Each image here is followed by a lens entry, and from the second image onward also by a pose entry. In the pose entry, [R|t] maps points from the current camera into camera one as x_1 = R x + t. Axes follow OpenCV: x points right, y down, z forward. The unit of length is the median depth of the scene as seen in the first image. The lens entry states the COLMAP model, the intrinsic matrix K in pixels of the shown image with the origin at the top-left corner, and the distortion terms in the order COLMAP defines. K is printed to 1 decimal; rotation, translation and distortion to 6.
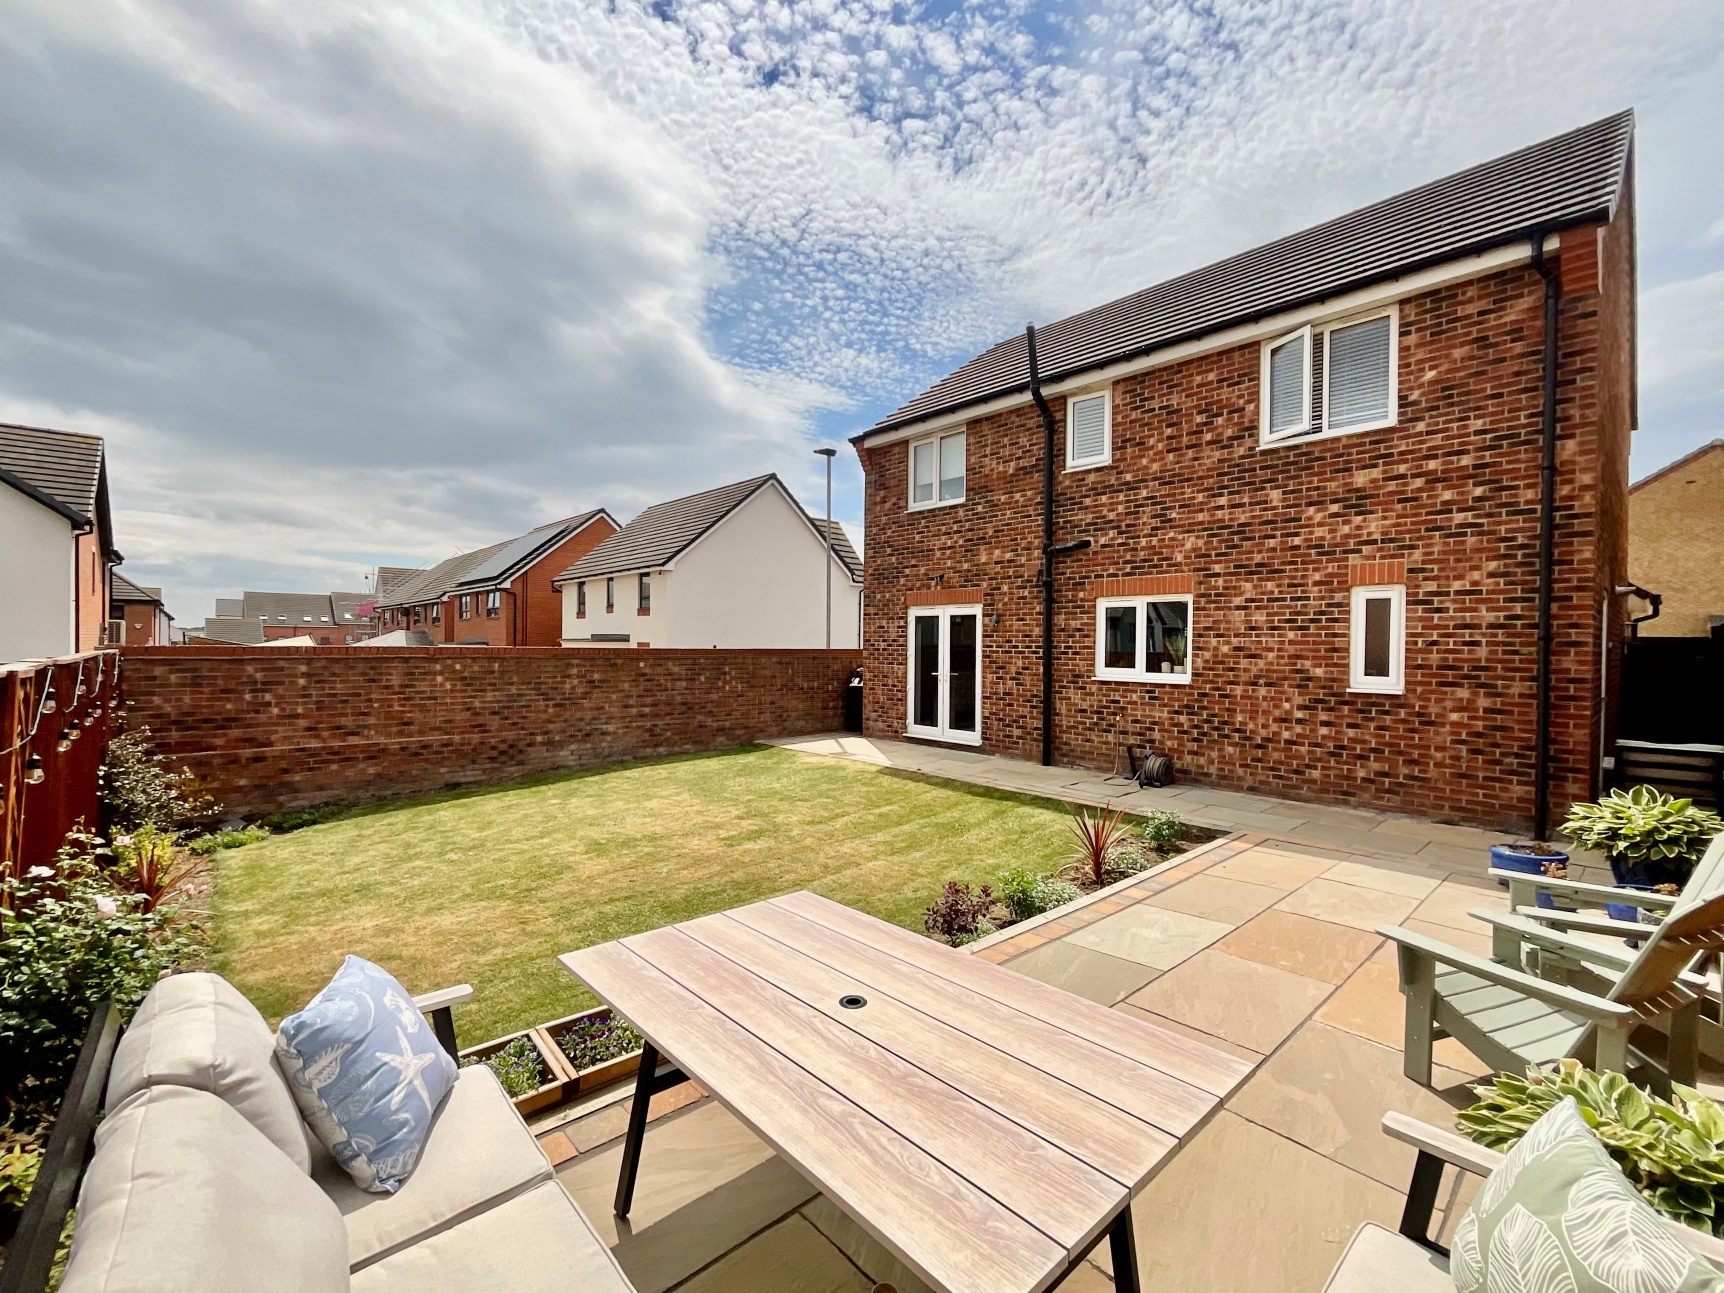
lens RADIAL K [[739.9, 0, 860.0], [0, 739.9, 646.6], [0, 0, 1]] dist [0.000317, 0.000150]
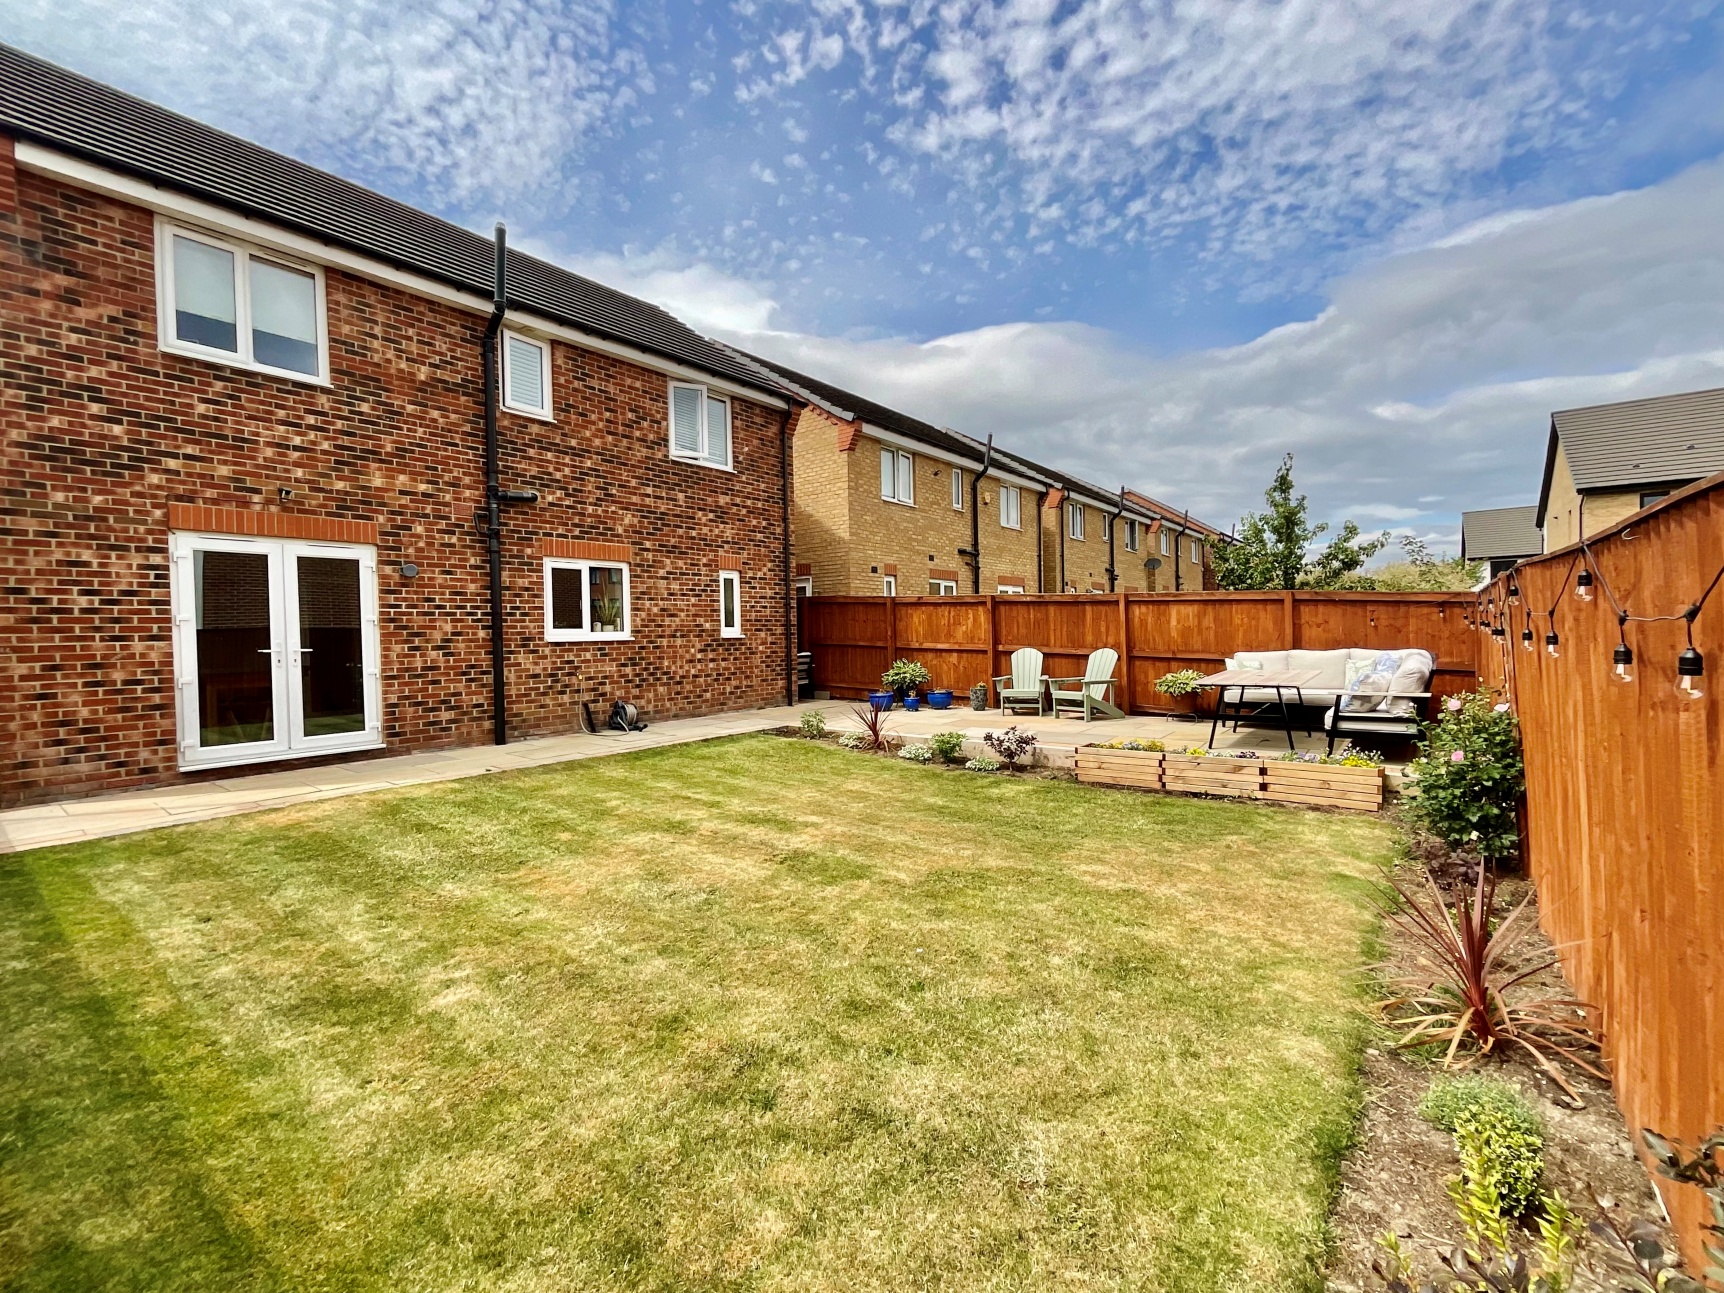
lens RADIAL K [[739.9, 0, 870.8], [0, 739.9, 646.6], [0, 0, 1]] dist [0.000317, 0.000150]
pose [[-0.190129, -0.025113, 0.981438, -0.714851], [0.021356, 0.999330, 0.029708, 0.031842], [-0.981527, 0.026608, -0.189466, 0.778503]]
